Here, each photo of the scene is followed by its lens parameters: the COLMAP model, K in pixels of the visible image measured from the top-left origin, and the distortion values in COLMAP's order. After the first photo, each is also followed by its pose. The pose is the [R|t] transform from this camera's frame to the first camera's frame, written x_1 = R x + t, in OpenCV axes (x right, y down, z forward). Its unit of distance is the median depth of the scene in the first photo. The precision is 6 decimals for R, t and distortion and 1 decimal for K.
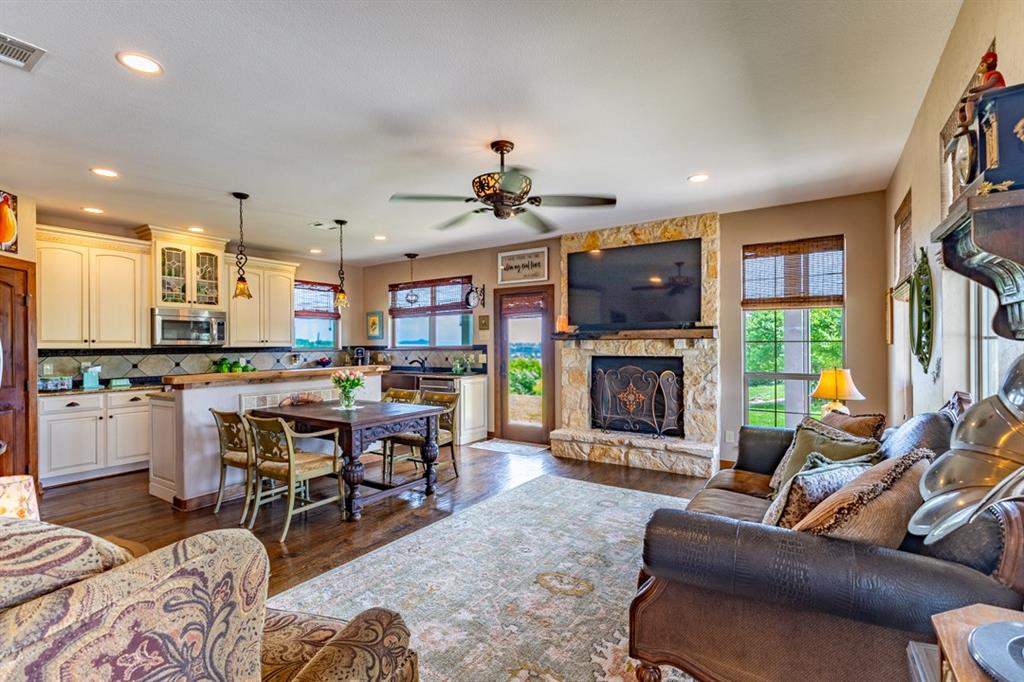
lens RADIAL K [[465.5, 0, 511.2], [0, 465.5, 346.2], [0, 0, 1]] dist [-0.001710, 0.001673]
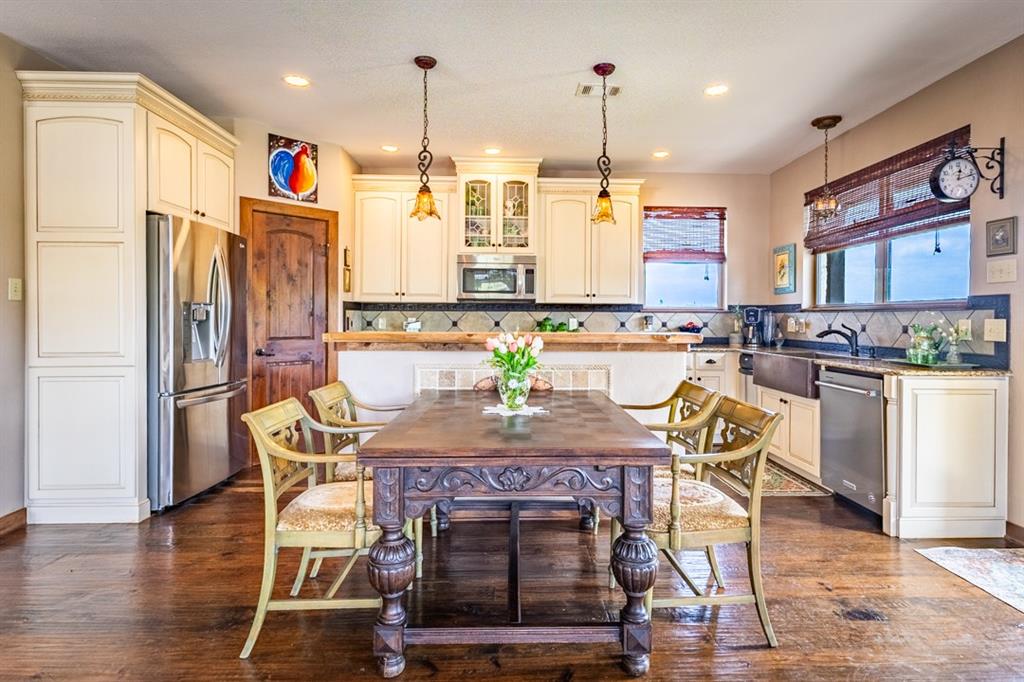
lens RADIAL K [[538.5, 0, 522.9], [0, 538.5, 315.4], [0, 0, 1]] dist [0.000355, 0.001202]
pose [[0.579785, 0.010065, -0.814707, 0.095803], [-0.013774, 0.999902, 0.002551, 0.023331], [0.814653, 0.009743, 0.579867, 0.528193]]
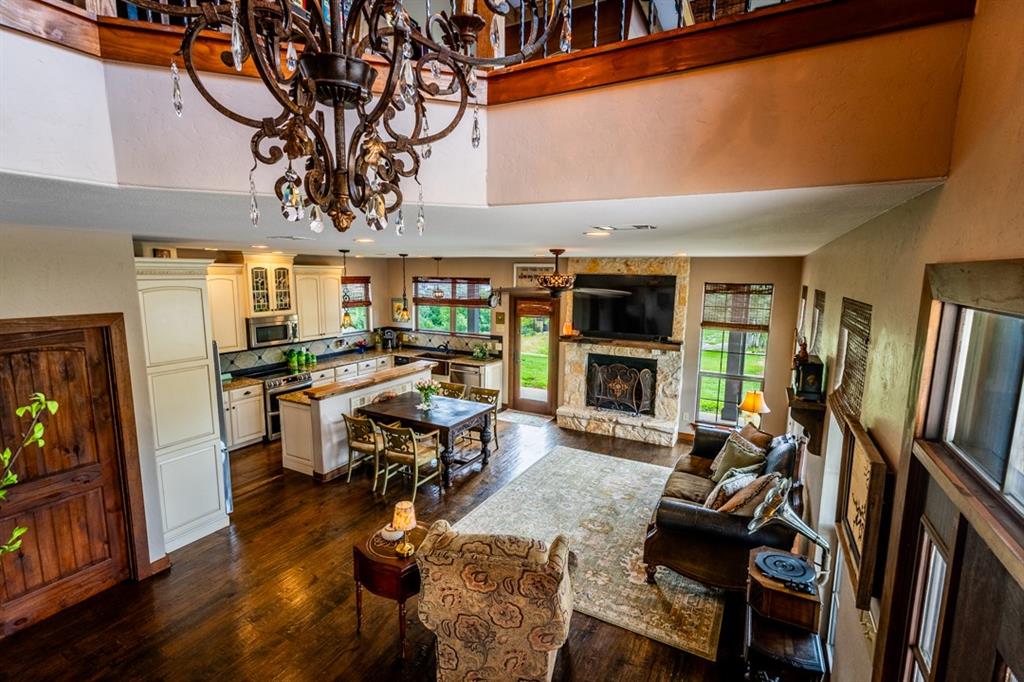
lens RADIAL K [[465.5, 0, 511.1], [0, 465.5, 342.0], [0, 0, 1]] dist [-0.001710, 0.001673]
pose [[0.995958, 0.005622, 0.089646, -0.177608], [-0.018328, 0.989761, 0.141551, -0.206770], [-0.087933, -0.142622, 0.985864, -0.299574]]
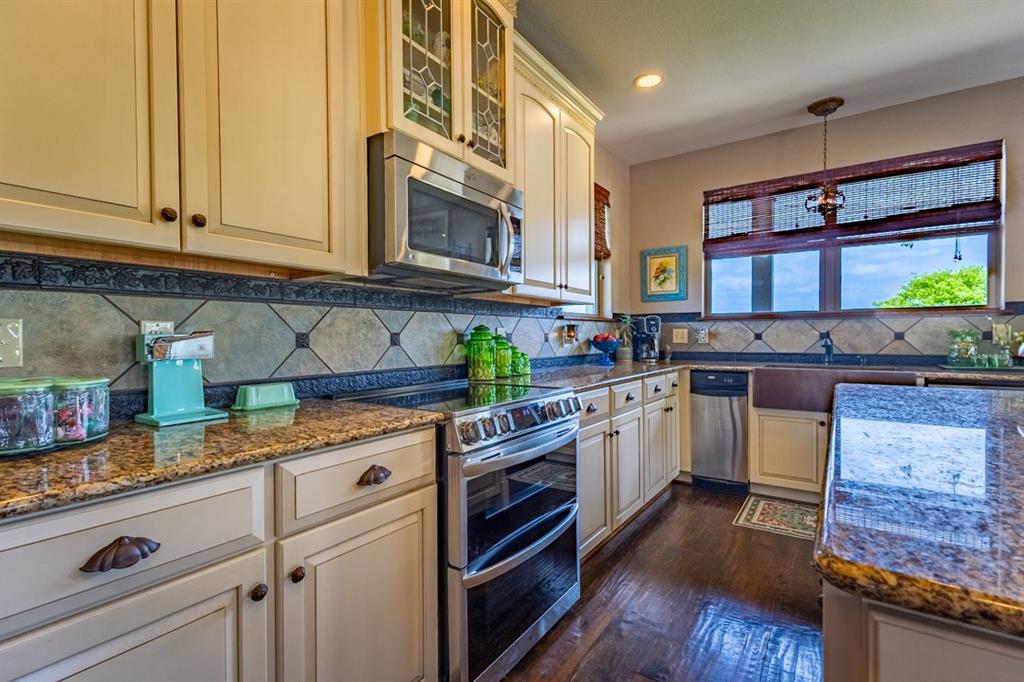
lens RADIAL K [[465.5, 0, 512.4], [0, 465.5, 349.5], [0, 0, 1]] dist [-0.001710, 0.001673]
pose [[0.999606, 0.005407, -0.027553, -0.677036], [-0.004680, 0.999641, 0.026399, 0.040773], [0.027685, -0.026260, 0.999272, 0.712794]]
